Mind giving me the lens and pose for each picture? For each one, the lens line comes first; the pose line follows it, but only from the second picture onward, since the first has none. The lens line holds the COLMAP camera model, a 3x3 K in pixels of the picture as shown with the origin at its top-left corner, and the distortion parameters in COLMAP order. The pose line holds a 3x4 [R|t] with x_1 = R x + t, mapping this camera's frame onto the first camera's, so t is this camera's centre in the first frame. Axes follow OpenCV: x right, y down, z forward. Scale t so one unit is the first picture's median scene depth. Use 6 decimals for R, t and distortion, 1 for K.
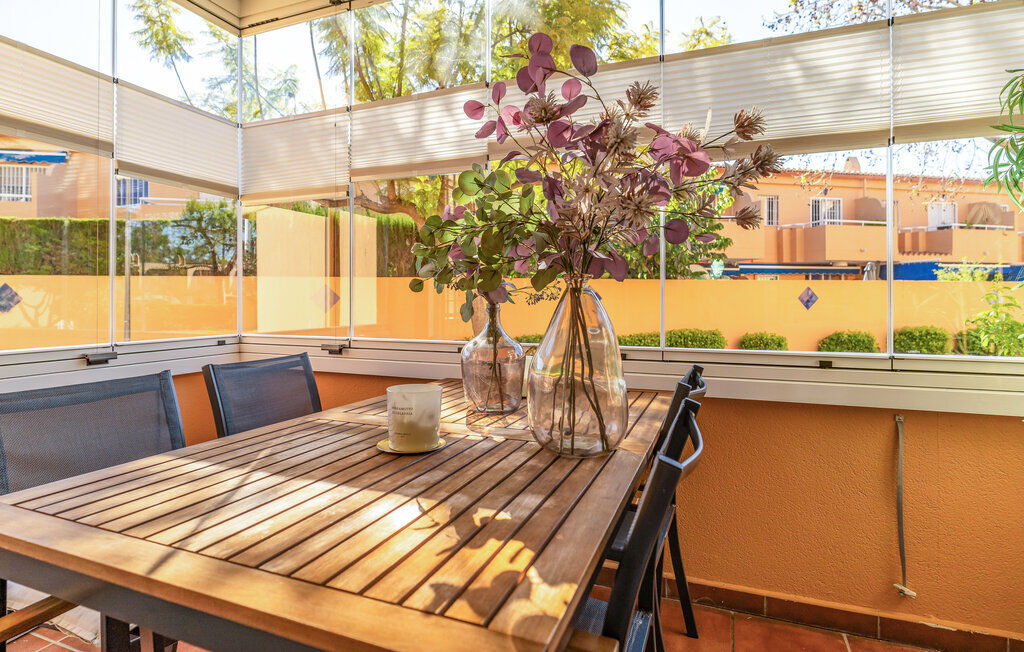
lens RADIAL K [[536.8, 0, 512.5], [0, 536.8, 294.2], [0, 0, 1]] dist [-0.000987, 0.000002]
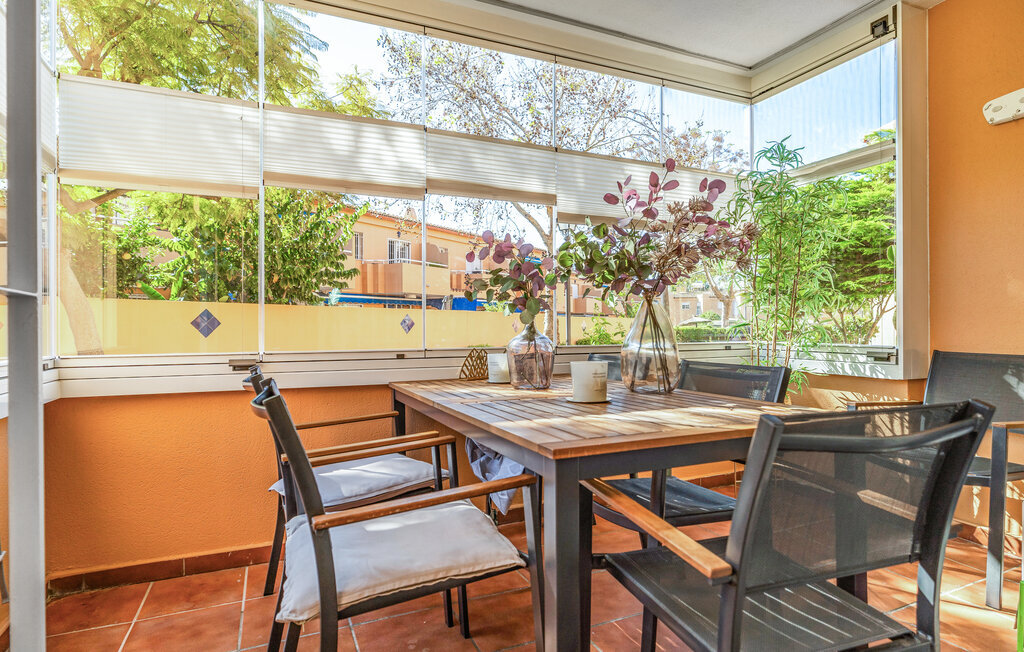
lens RADIAL K [[533.8, 0, 511.5], [0, 533.8, 320.5], [0, 0, 1]] dist [-0.002093, 0.000544]
pose [[0.699737, 0.004350, 0.714387, -0.125938], [-0.000595, 0.999985, -0.005507, 0.006224], [-0.714400, 0.003429, 0.699729, 0.007885]]
